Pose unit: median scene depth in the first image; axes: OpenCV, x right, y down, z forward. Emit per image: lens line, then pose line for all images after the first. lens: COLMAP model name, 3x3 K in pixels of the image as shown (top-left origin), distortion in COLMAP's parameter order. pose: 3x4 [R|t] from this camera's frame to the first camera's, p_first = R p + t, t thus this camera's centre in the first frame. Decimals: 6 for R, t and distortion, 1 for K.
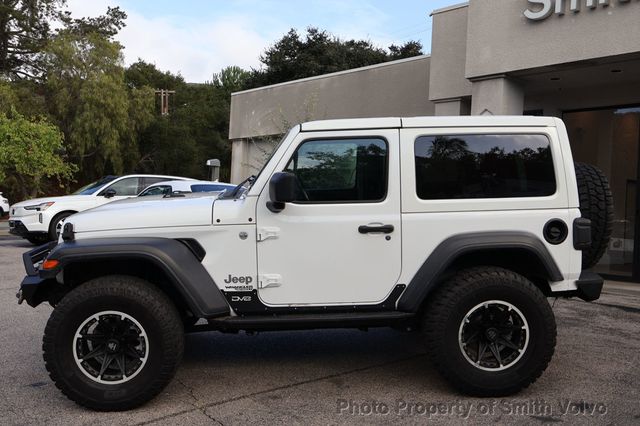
lens RADIAL K [[665.9, 0, 321.8], [0, 665.9, 210.5], [0, 0, 1]] dist [0.014242, 0.000000]
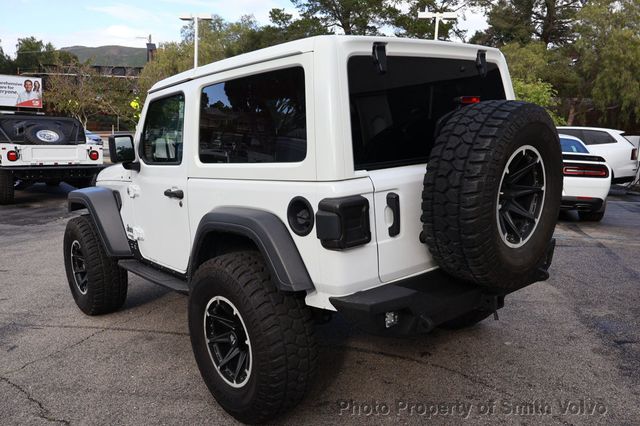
lens RADIAL K [[539.5, 0, 320.9], [0, 539.5, 210.3], [0, 0, 1]] dist [0.001069, -0.006757]
pose [[0.584609, 0.092210, -0.806058, 0.805505], [-0.011233, 0.994345, 0.105602, -0.030919], [0.811237, -0.052681, 0.582339, 0.723208]]
